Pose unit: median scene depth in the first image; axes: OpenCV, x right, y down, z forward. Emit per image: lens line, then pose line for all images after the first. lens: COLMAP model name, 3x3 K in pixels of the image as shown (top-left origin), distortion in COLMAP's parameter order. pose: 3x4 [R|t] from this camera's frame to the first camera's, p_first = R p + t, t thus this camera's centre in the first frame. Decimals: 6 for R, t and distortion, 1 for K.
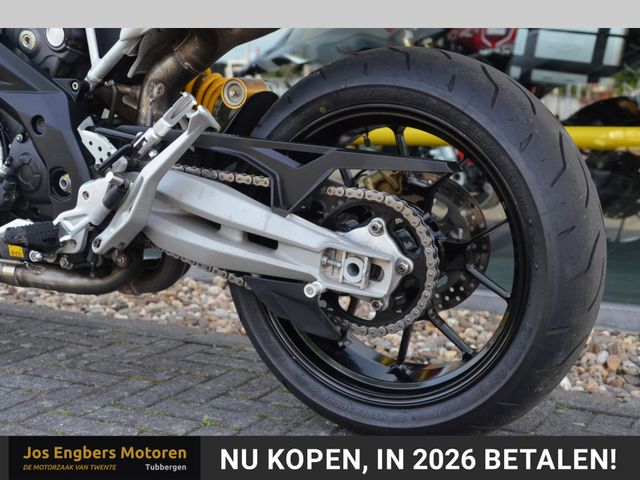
lens RADIAL K [[847.9, 0, 319.7], [0, 847.9, 252.0], [0, 0, 1]] dist [0.083892, 0.012039]
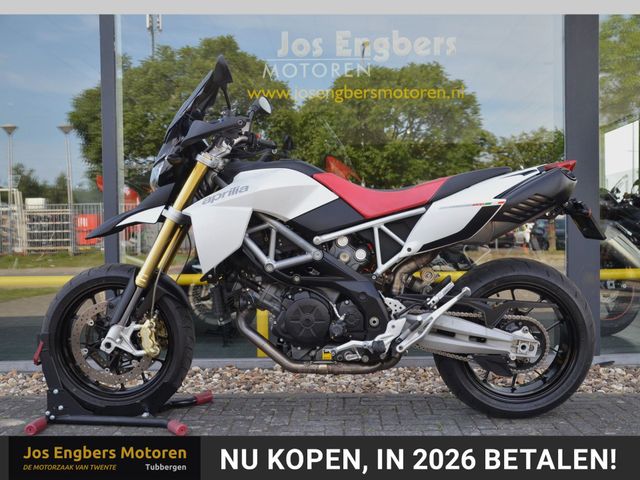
lens RADIAL K [[698.9, 0, 345.5], [0, 698.9, 239.7], [0, 0, 1]] dist [-0.101658, 0.222741]
pose [[0.897936, -0.029966, 0.439104, -1.159629], [0.089598, 0.989234, -0.115712, -0.090563], [-0.430909, 0.143245, 0.890954, -0.594802]]
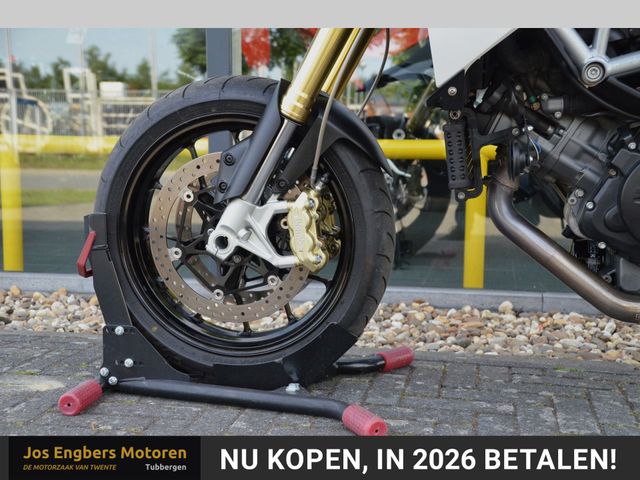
lens RADIAL K [[873.2, 0, 320.2], [0, 873.2, 253.6], [0, 0, 1]] dist [0.011173, 0.703062]
pose [[0.966068, -0.037934, 0.255486, -1.091415], [0.042514, 0.999019, -0.012426, -0.048295], [-0.254764, 0.022866, 0.966733, 0.246719]]
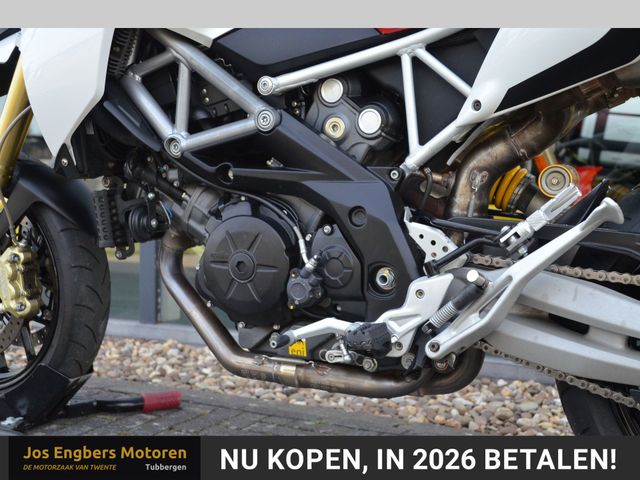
lens RADIAL K [[799.4, 0, 320.0], [0, 799.4, 240.0], [0, 0, 1]] dist [0.089144, 0.011790]
pose [[0.999982, -0.000708, 0.006022, -0.378826], [0.001241, 0.996031, -0.089003, -0.046887], [-0.005935, 0.089008, 0.996013, 0.143343]]
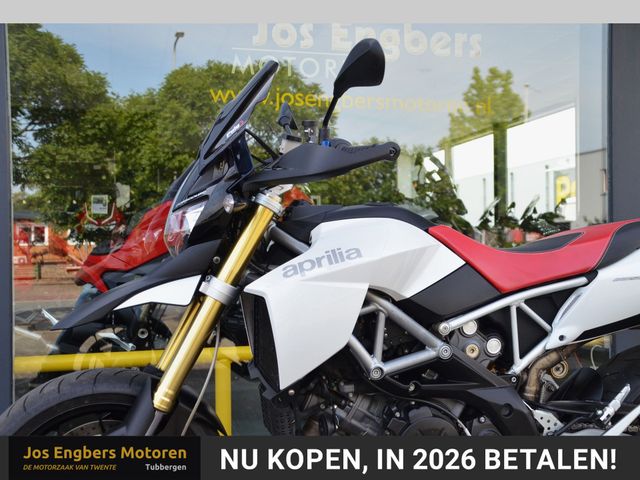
lens RADIAL K [[769.0, 0, 320.0], [0, 769.0, 240.0], [0, 0, 1]] dist [-0.021547, 0.321057]
pose [[0.759708, -0.017020, 0.650041, -1.445298], [0.115955, 0.987181, -0.109671, -0.333700], [-0.639842, 0.158694, 0.751943, 0.166025]]
